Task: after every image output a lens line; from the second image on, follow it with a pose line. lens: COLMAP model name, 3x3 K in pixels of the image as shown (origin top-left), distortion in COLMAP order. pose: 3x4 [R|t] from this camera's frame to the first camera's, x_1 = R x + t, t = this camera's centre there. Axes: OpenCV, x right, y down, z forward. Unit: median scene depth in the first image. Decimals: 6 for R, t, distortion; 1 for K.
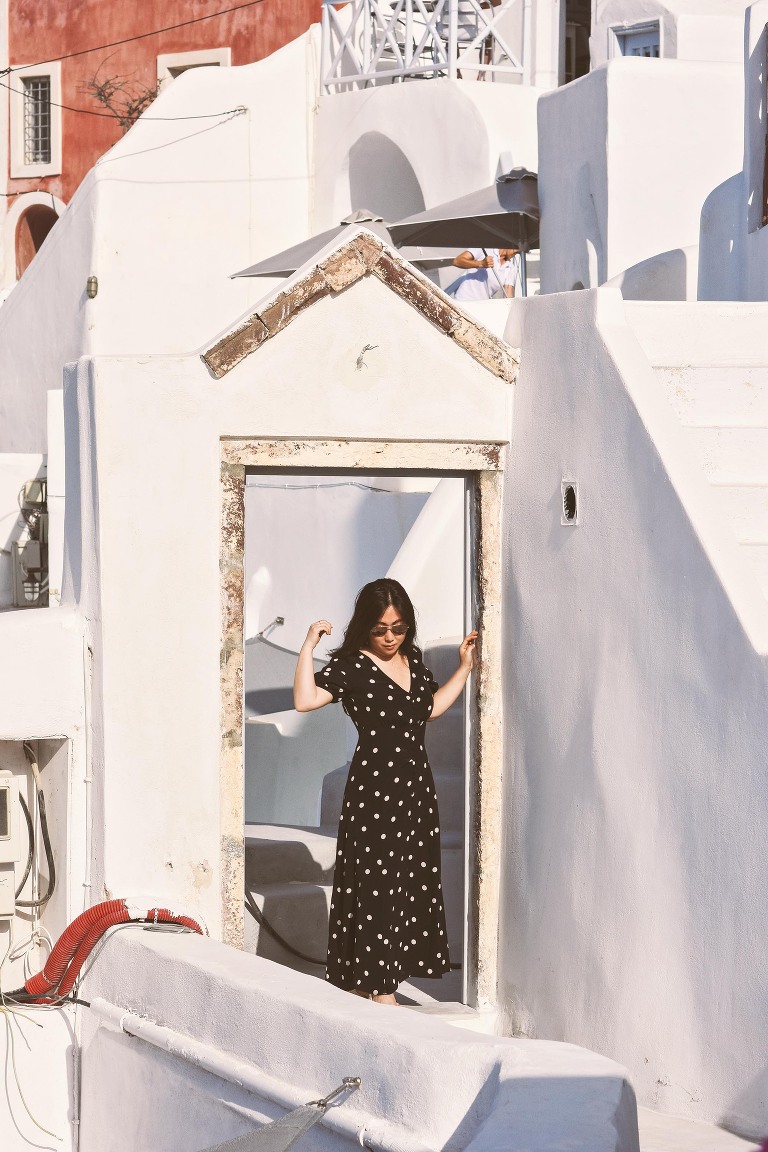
lens RADIAL K [[4211.5, 0, 383.7], [0, 4211.5, 576.1], [0, 0, 1]] dist [-0.005935, 0.000000]
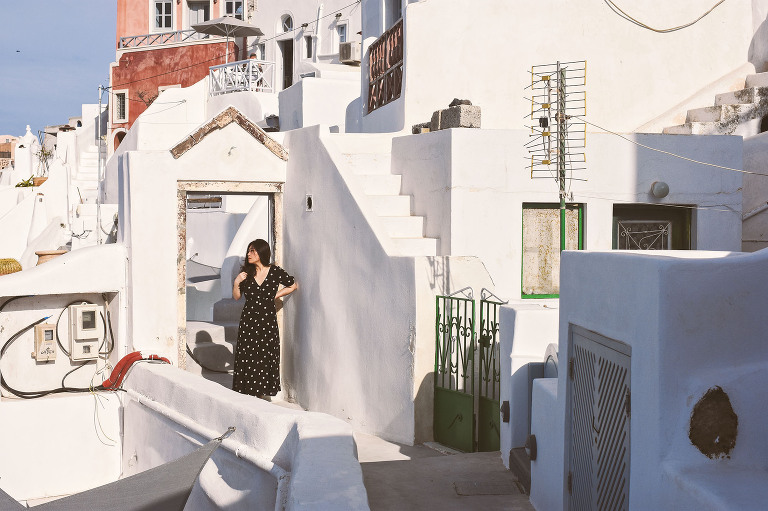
lens RADIAL K [[742.6, 0, 383.2], [0, 742.6, 250.0], [0, 0, 1]] dist [-0.039616, 0.000000]
pose [[0.973250, -0.000486, 0.229750, -0.019091], [0.004510, 0.999845, -0.016992, 0.020783], [-0.229706, 0.017573, 0.973101, 0.504744]]
